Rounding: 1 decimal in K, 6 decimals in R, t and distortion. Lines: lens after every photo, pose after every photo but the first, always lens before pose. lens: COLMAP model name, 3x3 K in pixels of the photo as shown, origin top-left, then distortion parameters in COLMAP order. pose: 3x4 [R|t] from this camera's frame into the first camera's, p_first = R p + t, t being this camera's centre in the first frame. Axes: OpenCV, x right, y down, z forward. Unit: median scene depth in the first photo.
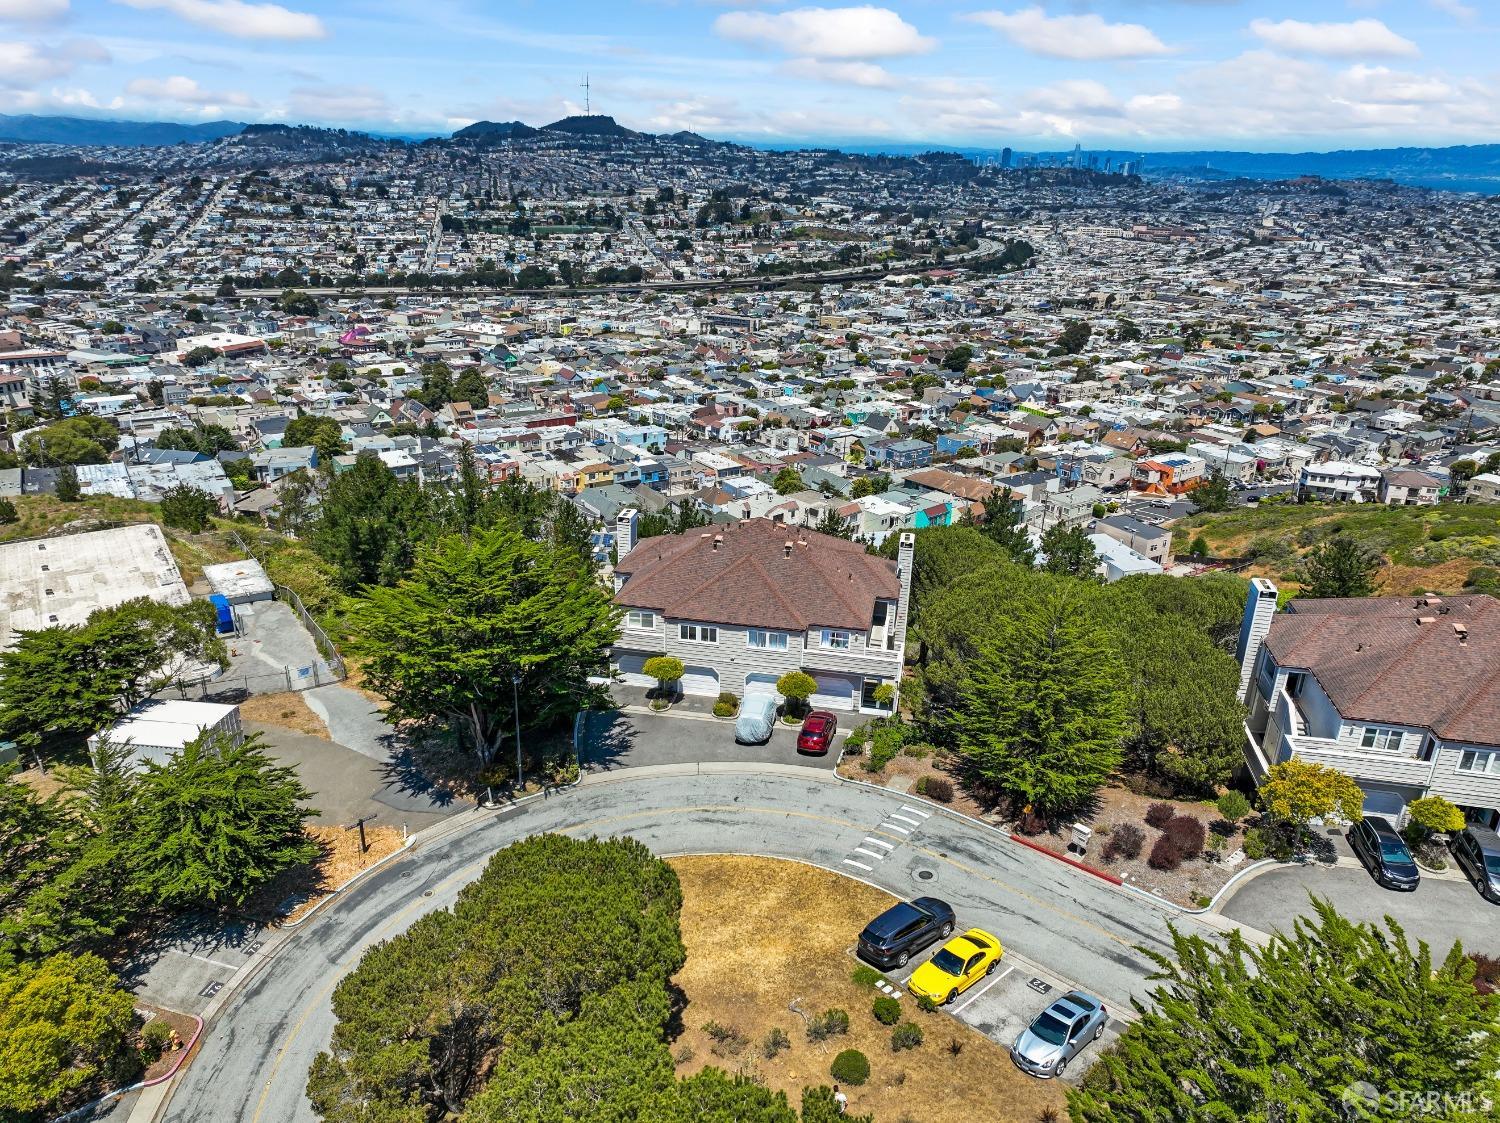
lens RADIAL K [[1052.6, 0, 750.0], [0, 1052.6, 561.5], [0, 0, 1]] dist [0.003148, 0.012987]
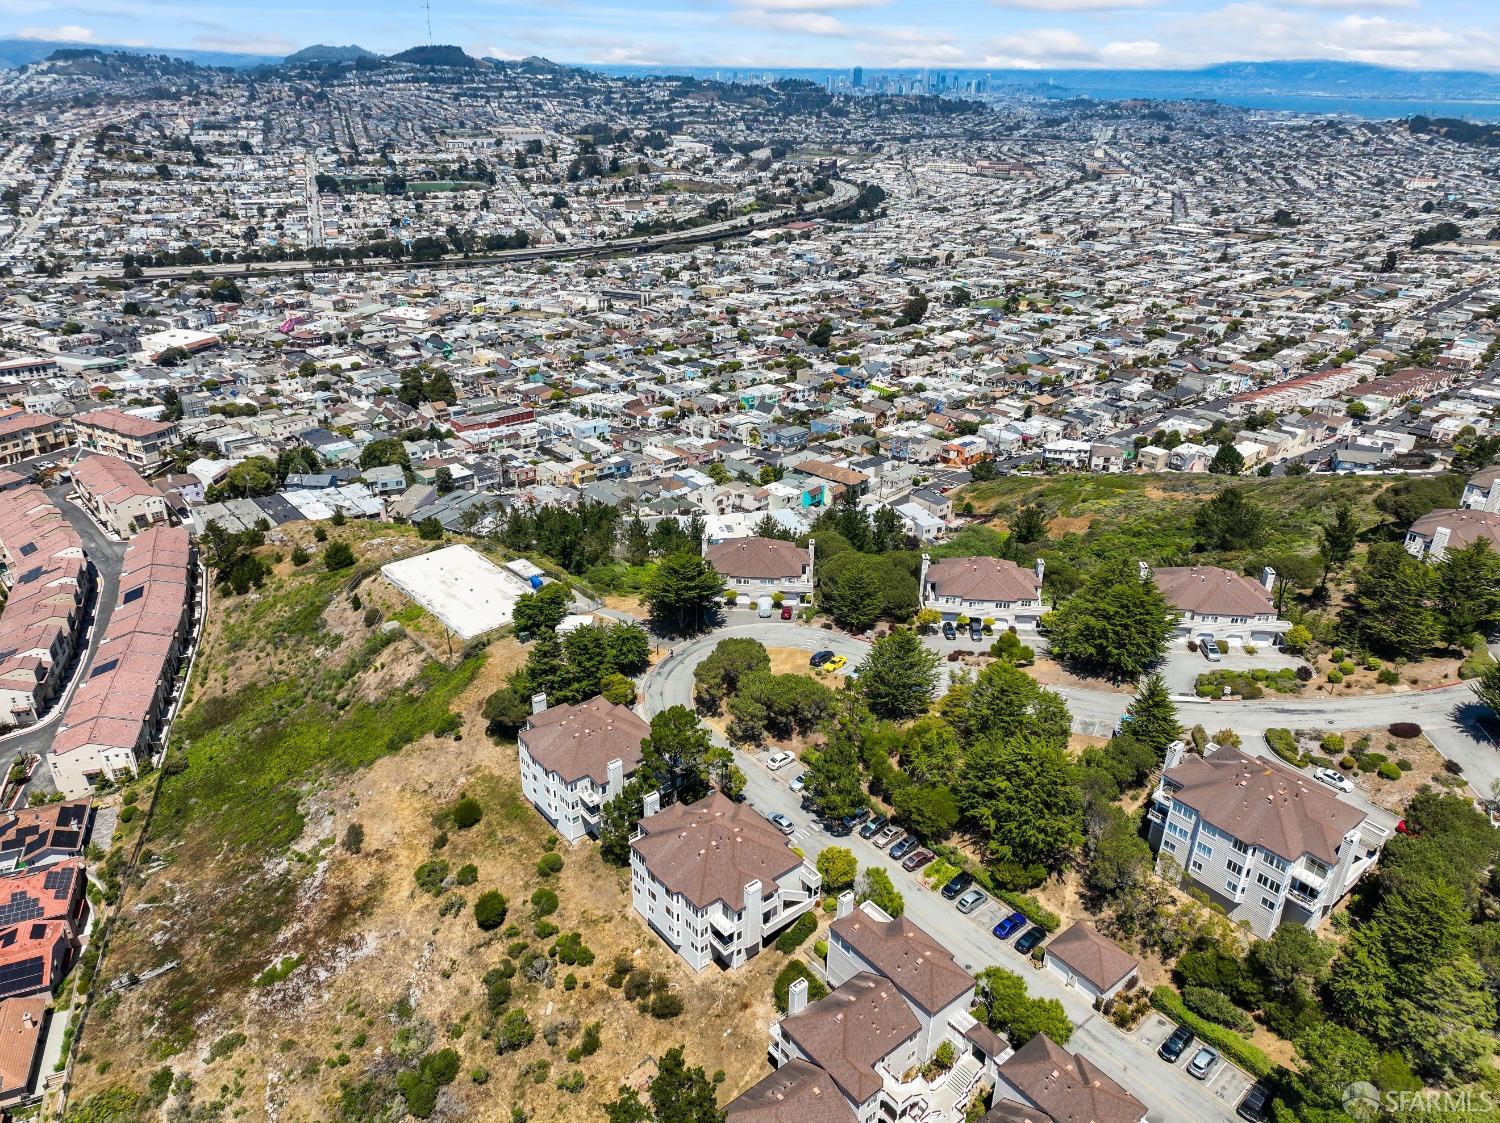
lens RADIAL K [[1052.6, 0, 750.0], [0, 1052.6, 561.5], [0, 0, 1]] dist [0.003148, 0.012987]
pose [[0.991451, -0.058679, 0.116541, -0.020749], [0.050442, 0.996098, 0.072416, -0.011060], [-0.120336, -0.065918, 0.990542, -0.105681]]
